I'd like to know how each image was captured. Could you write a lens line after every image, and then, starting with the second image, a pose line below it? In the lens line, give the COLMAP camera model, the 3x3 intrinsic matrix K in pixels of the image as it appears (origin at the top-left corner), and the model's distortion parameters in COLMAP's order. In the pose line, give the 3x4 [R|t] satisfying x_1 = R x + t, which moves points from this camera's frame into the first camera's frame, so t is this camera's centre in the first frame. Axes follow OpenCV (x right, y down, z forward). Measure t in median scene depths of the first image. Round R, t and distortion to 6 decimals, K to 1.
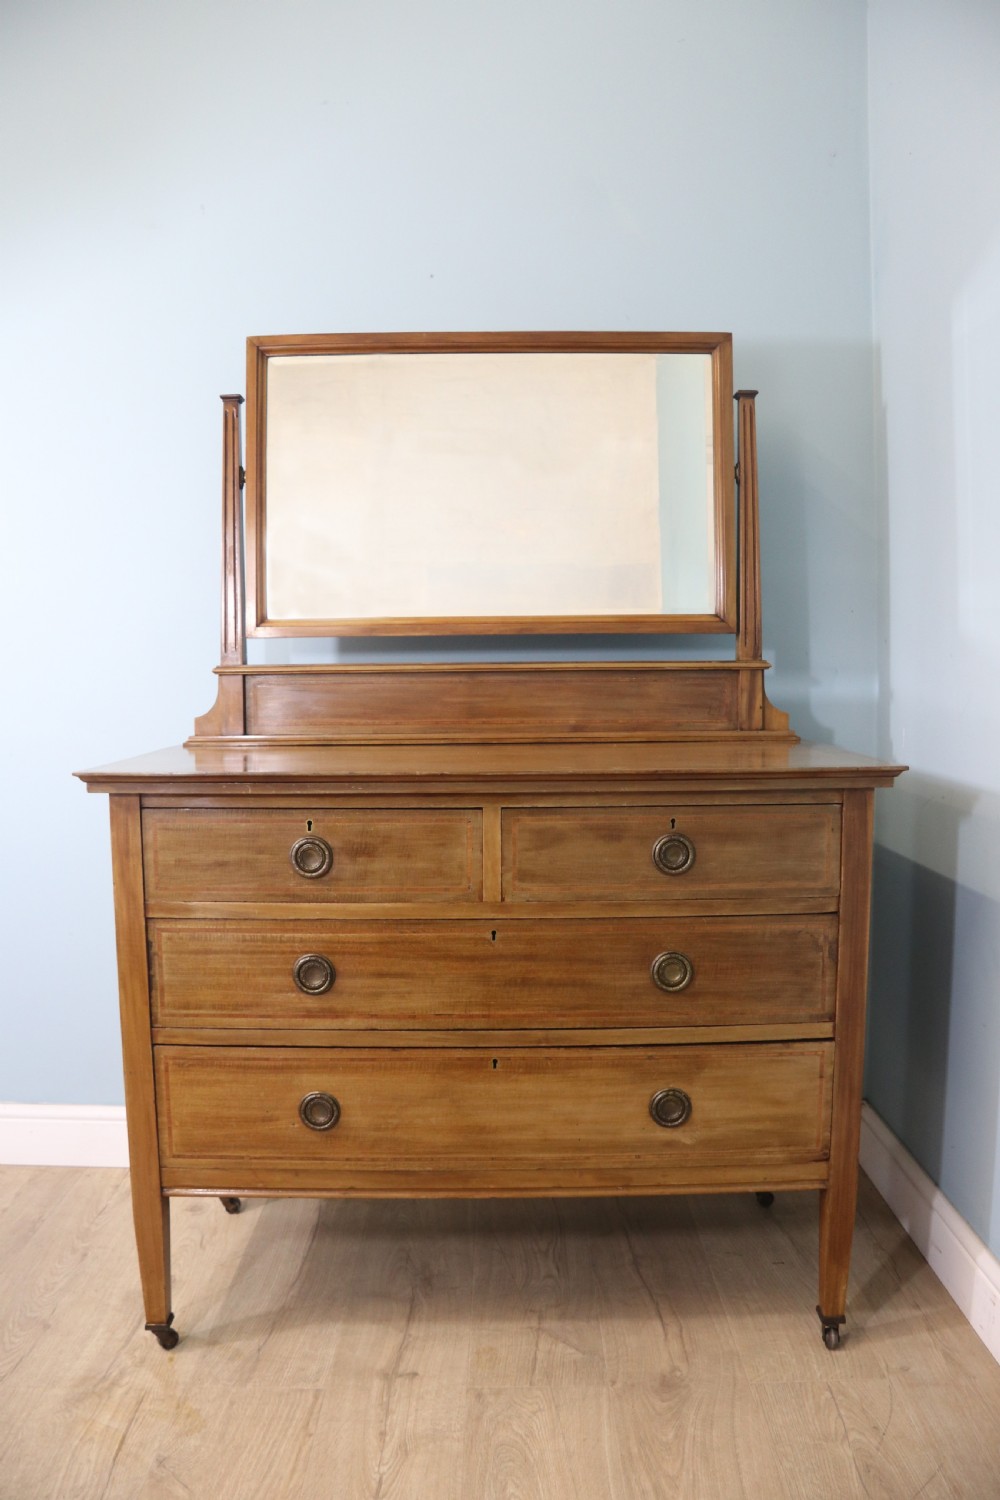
lens RADIAL K [[1135.4, 0, 503.9], [0, 1135.4, 750.4], [0, 0, 1]] dist [-0.185073, 0.124270]
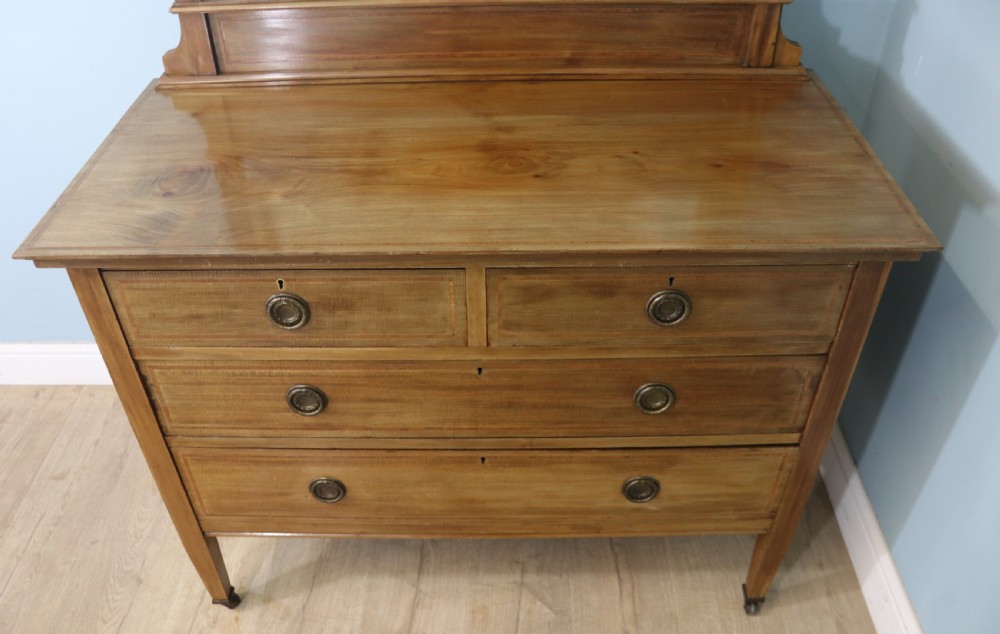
lens RADIAL K [[835.9, 0, 492.9], [0, 835.9, 310.1], [0, 0, 1]] dist [-0.167918, 0.147805]
pose [[0.999869, 0.002545, -0.015984, 0.014186], [0.006956, 0.824139, 0.566345, -0.297546], [0.014614, -0.566382, 0.824013, 0.418486]]
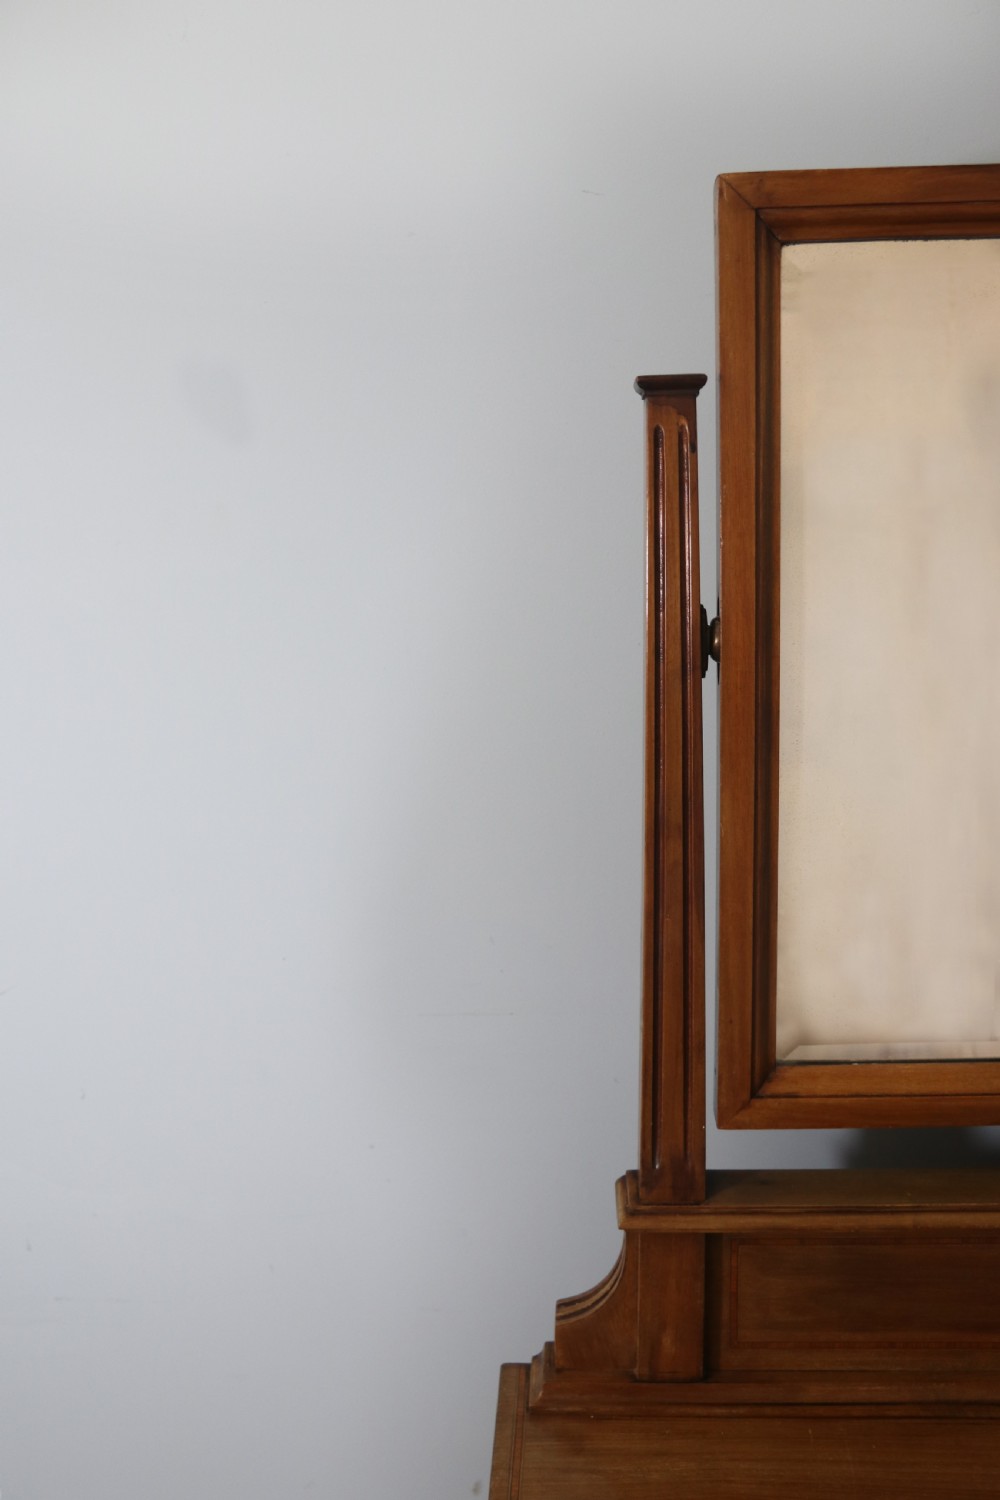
lens RADIAL K [[1295.3, 0, 502.0], [0, 1295.3, 752.8], [0, 0, 1]] dist [-0.150995, 0.169410]
pose [[0.997623, -0.004303, -0.068779, -0.336490], [0.011922, 0.993777, 0.110751, -0.321125], [0.067874, -0.111308, 0.991465, 0.791648]]
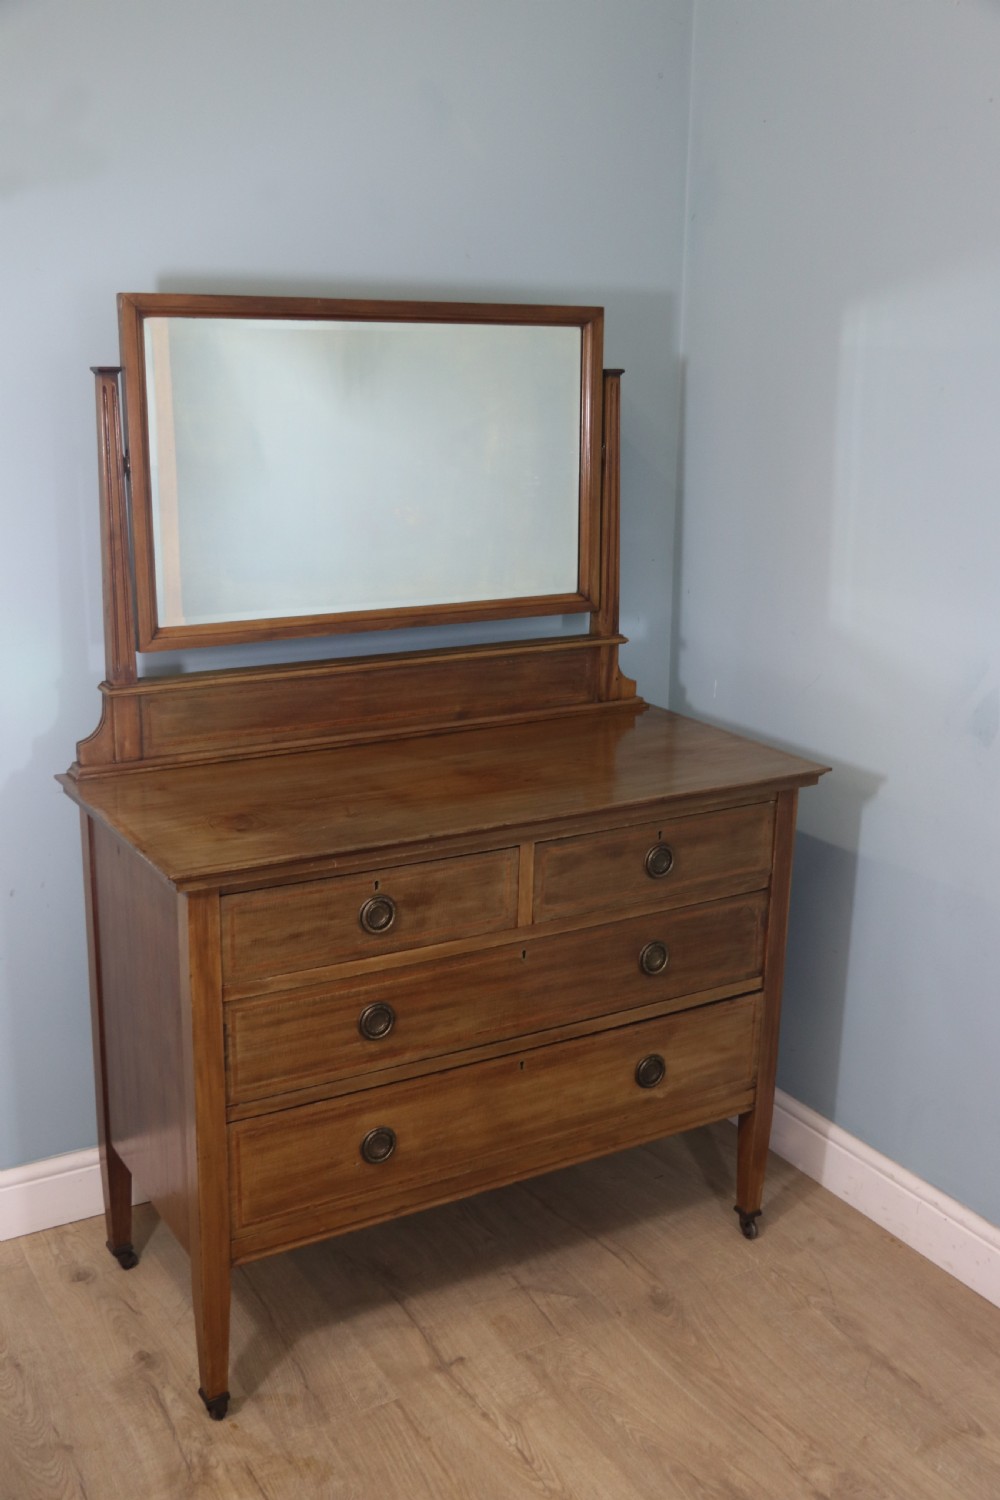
lens RADIAL K [[1554.6, 0, 500.0], [0, 1554.6, 750.0], [0, 0, 1]] dist [-0.077948, 0.240797]
pose [[0.861631, -0.108714, 0.495756, -0.753781], [0.013957, 0.981496, 0.190975, -0.319871], [-0.507344, -0.157630, 0.847204, -0.239337]]
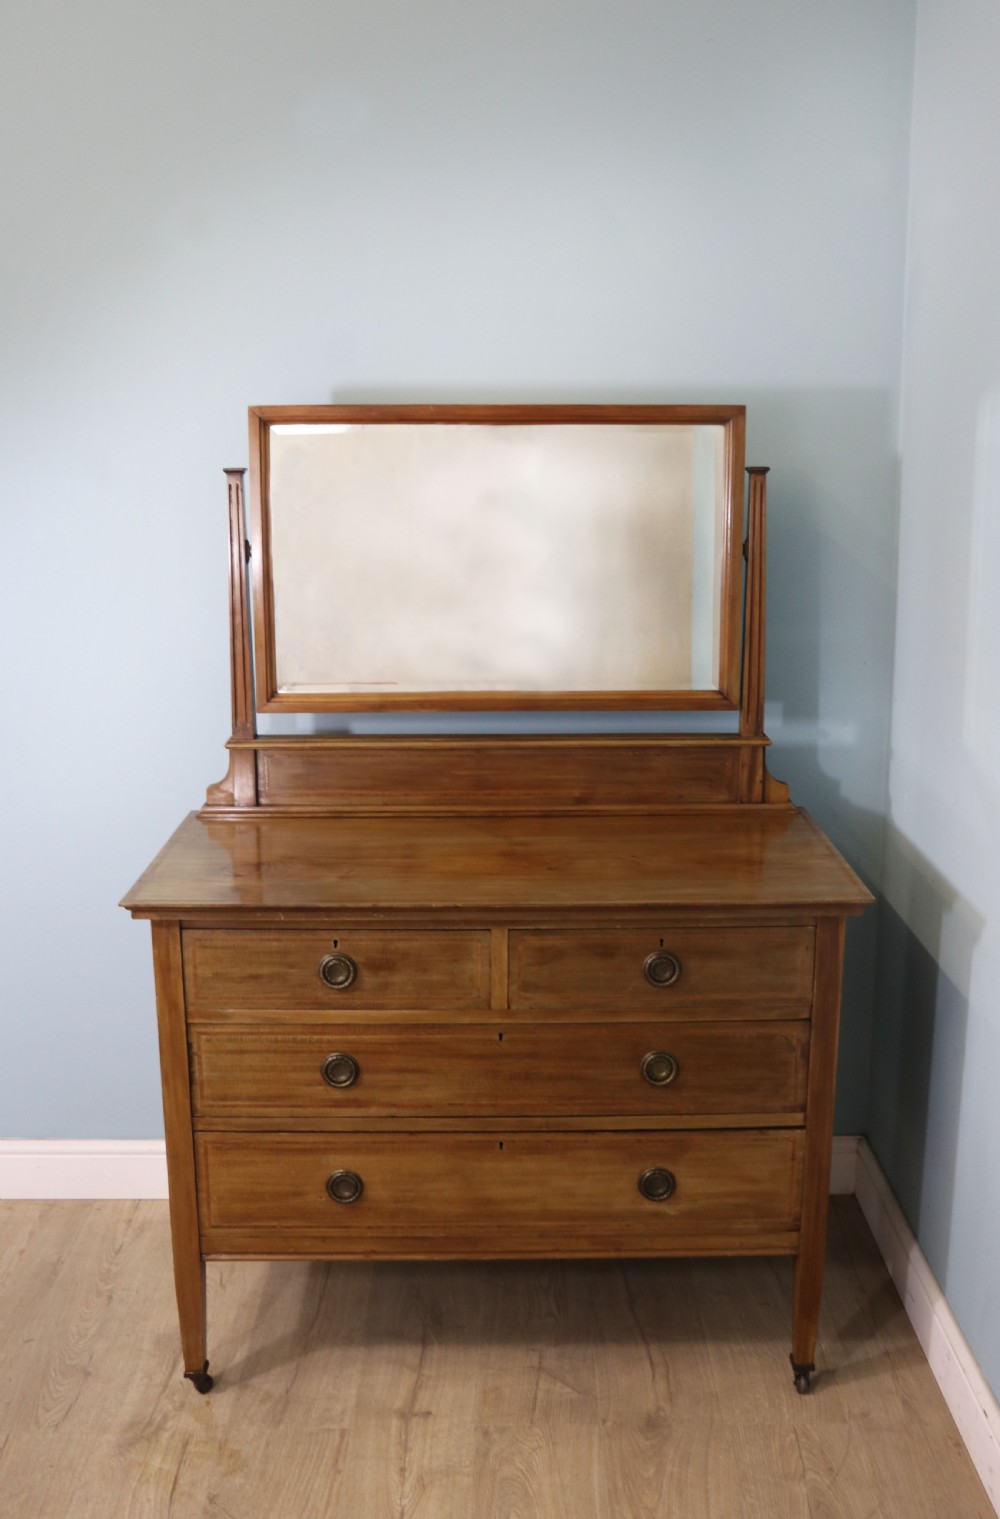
lens RADIAL K [[1458.9, 0, 525.3], [0, 1458.9, 738.2], [0, 0, 1]] dist [-0.121171, 0.192191]
pose [[0.999904, 0.005304, 0.012830, -0.004499], [-0.007014, 0.990527, 0.137142, -0.326499], [-0.011981, -0.137219, 0.990468, -0.386465]]
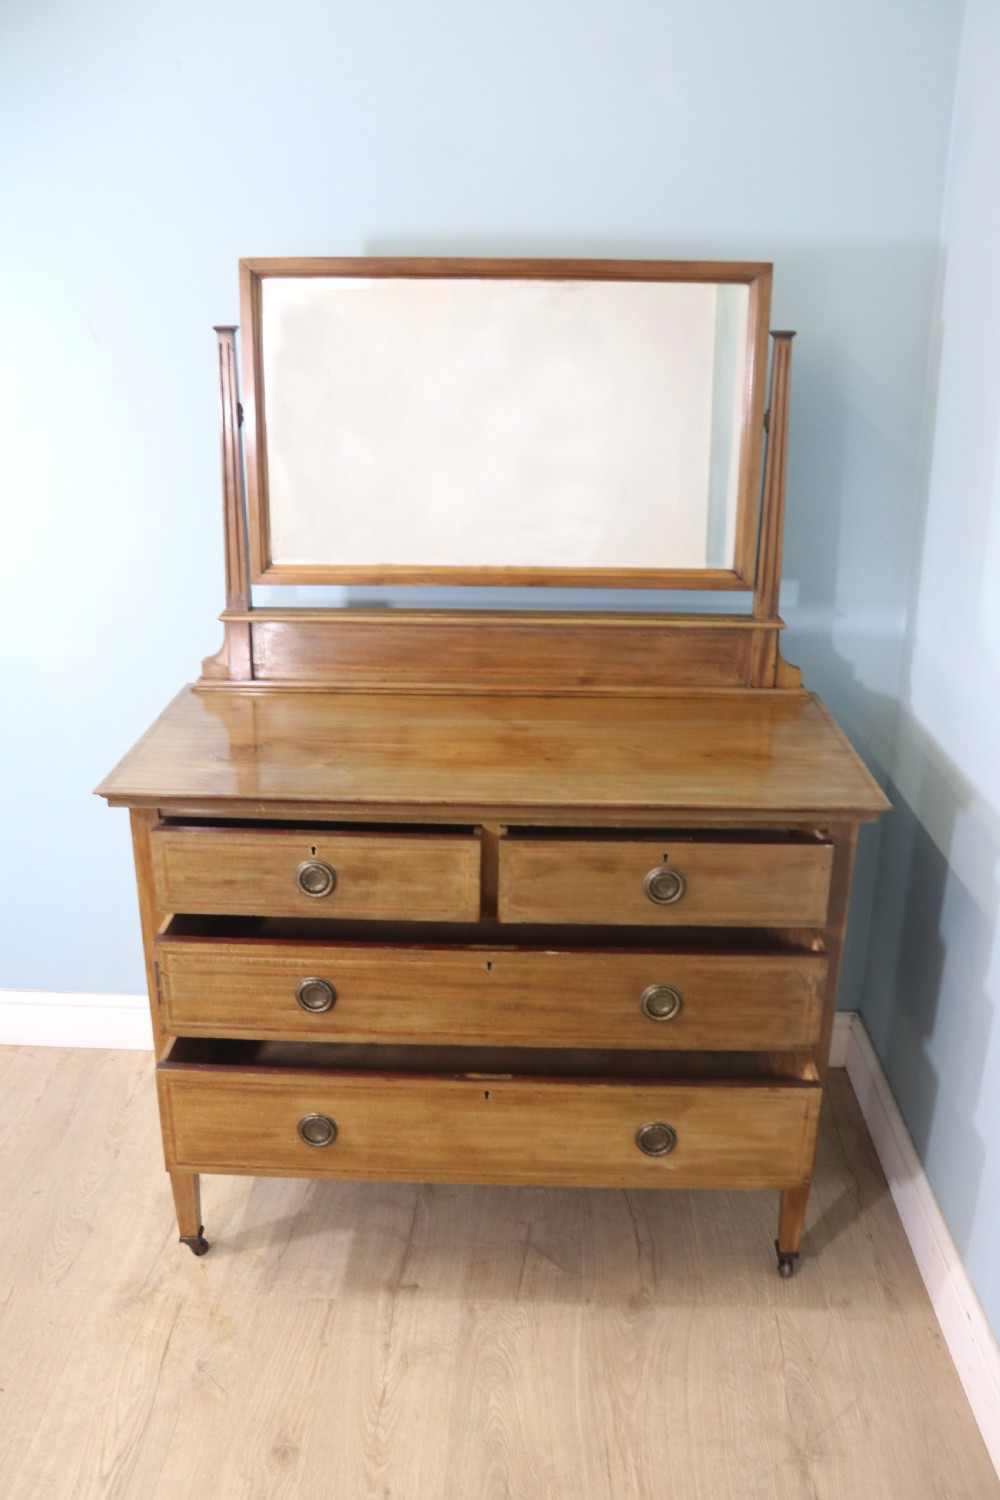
lens RADIAL K [[1295.3, 0, 502.0], [0, 1295.3, 752.8], [0, 0, 1]] dist [-0.150995, 0.169410]
pose [[0.999307, 0.027542, -0.025045, 0.027124], [-0.019809, 0.963036, 0.268642, -0.333077], [0.031518, -0.267959, 0.962915, -0.142355]]
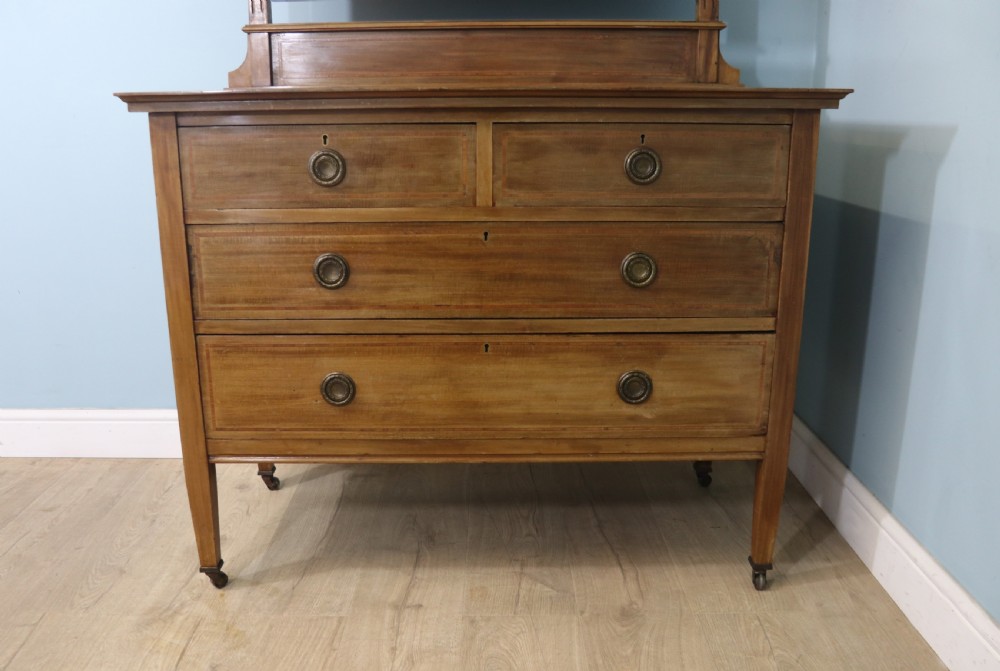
lens RADIAL K [[873.8, 0, 486.8], [0, 873.8, 355.9], [0, 0, 1]] dist [-0.160928, 0.129612]
pose [[0.999982, 0.003747, -0.004784, -0.003195], [-0.002719, 0.979949, 0.199228, 0.105465], [0.005434, -0.199212, 0.979941, 0.099638]]
